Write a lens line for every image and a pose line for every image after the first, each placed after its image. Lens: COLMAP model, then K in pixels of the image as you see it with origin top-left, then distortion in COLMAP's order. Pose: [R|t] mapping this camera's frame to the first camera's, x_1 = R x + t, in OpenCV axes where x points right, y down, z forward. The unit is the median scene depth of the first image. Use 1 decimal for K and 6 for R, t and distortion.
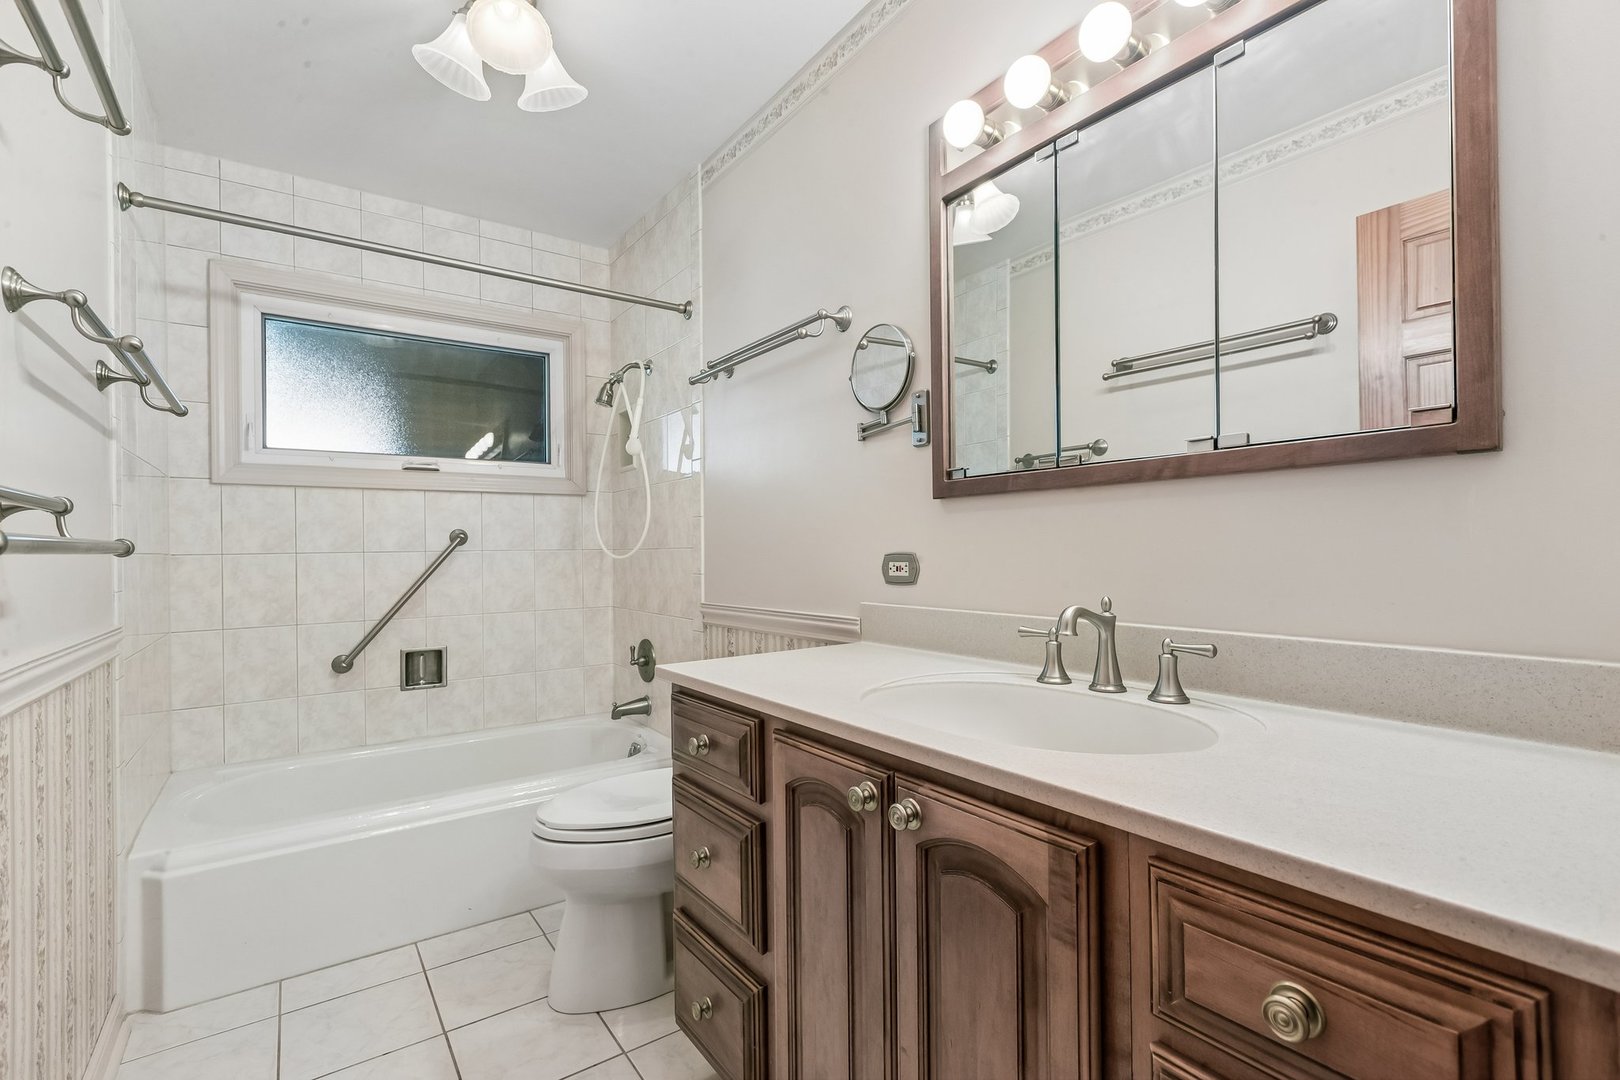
lens RADIAL K [[727.2, 0, 816.5], [0, 727.2, 538.8], [0, 0, 1]] dist [0.003484, -0.000269]
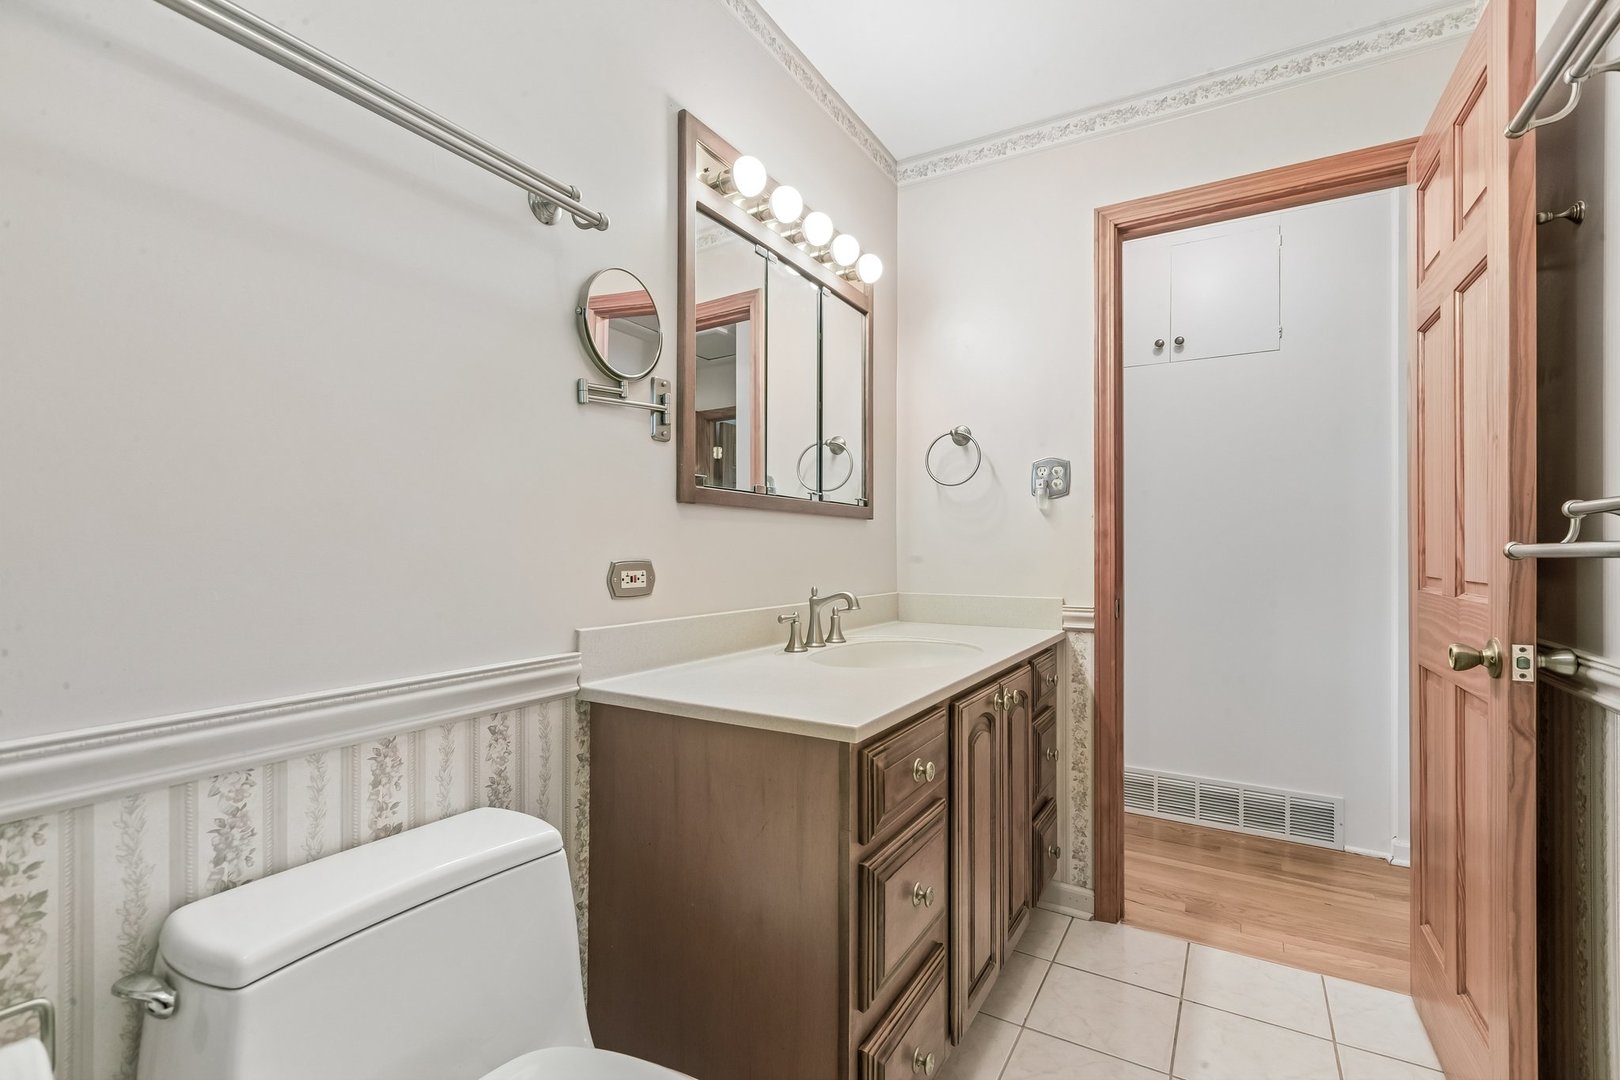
lens RADIAL K [[727.2, 0, 816.7], [0, 727.2, 550.2], [0, 0, 1]] dist [0.003484, -0.000269]
pose [[-0.400883, 0.017409, 0.915964, -0.732744], [-0.001248, 0.999808, -0.019549, 0.024719], [-0.916128, -0.008980, -0.400785, 1.149486]]
